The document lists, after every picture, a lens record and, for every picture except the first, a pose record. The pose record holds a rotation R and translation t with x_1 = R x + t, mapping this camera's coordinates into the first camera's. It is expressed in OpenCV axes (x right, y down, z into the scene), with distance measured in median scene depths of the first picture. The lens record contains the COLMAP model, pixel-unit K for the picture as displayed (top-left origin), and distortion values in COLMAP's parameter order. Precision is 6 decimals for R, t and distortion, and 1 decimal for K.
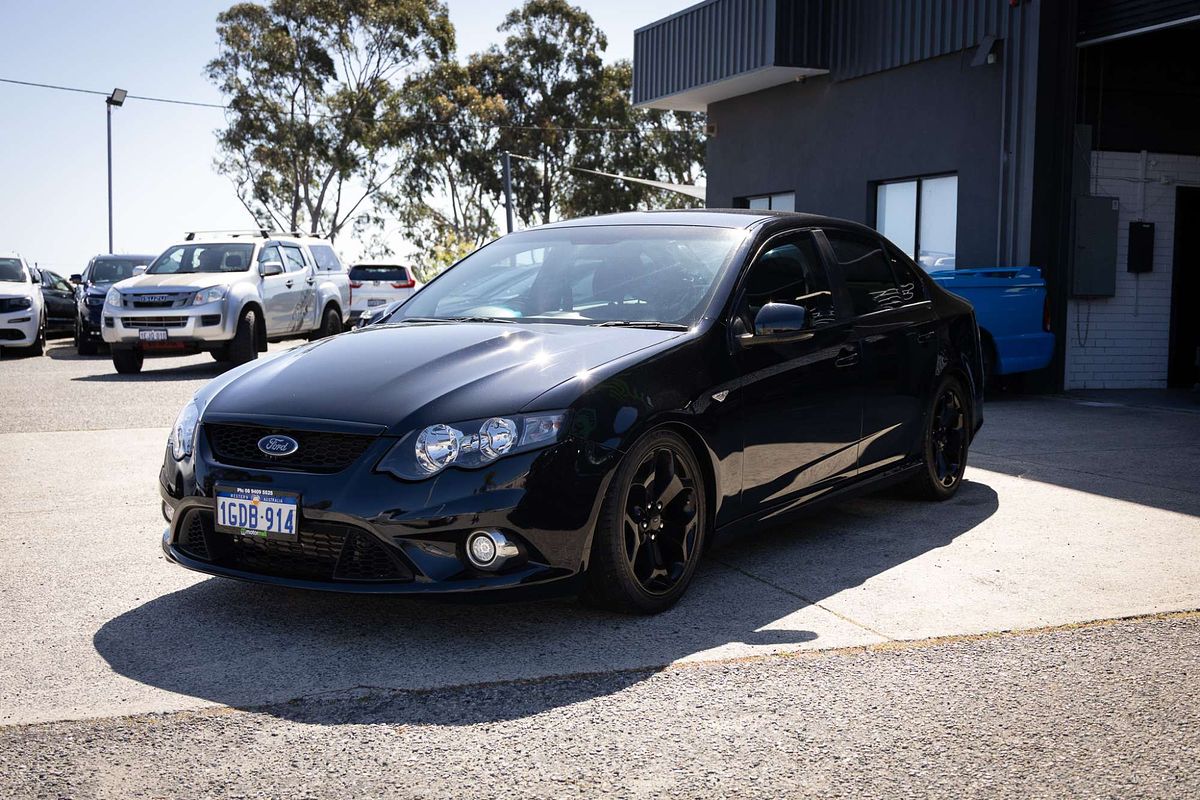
lens RADIAL K [[1412.8, 0, 597.9], [0, 1412.8, 402.4], [0, 0, 1]] dist [0.002511, 0.000000]
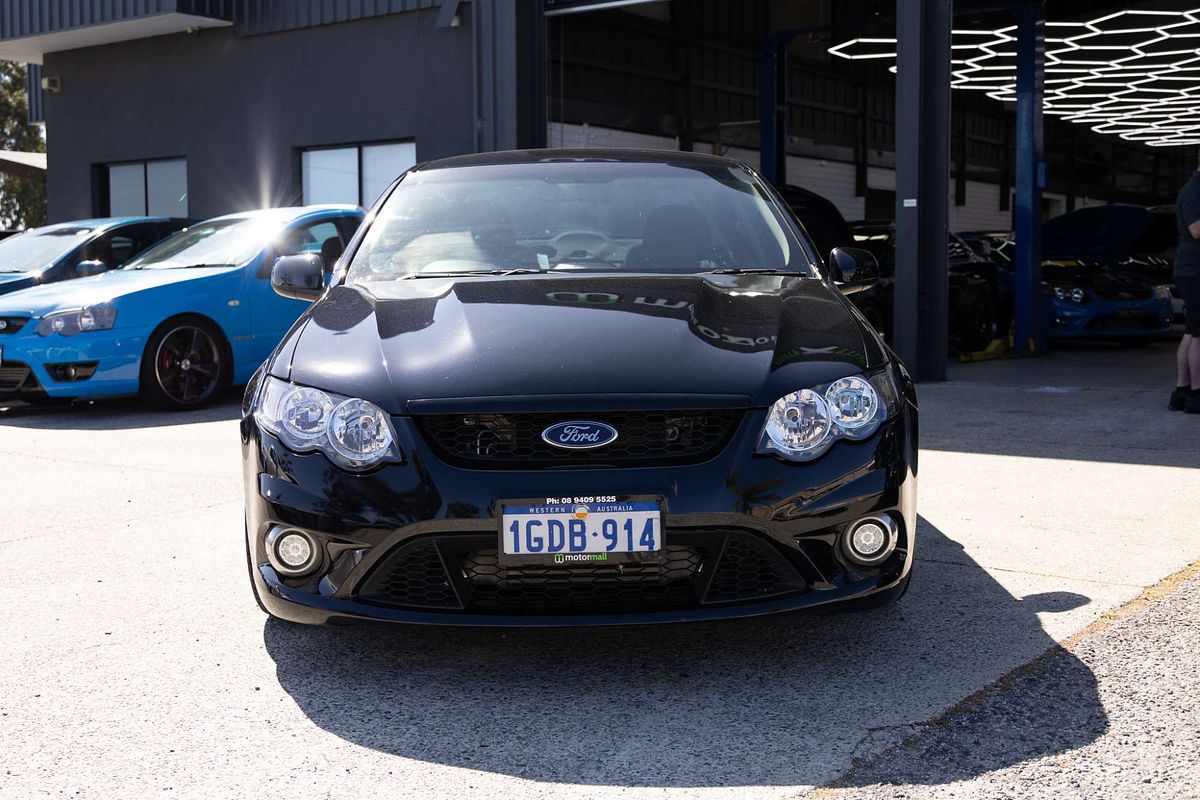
lens RADIAL K [[1454.3, 0, 598.9], [0, 1454.3, 404.5], [0, 0, 1]] dist [0.022378, 0.000000]
pose [[0.830945, -0.066563, 0.552358, -0.625965], [0.063439, 0.997678, 0.024792, -0.002969], [-0.552726, 0.014440, 0.833238, 0.371118]]
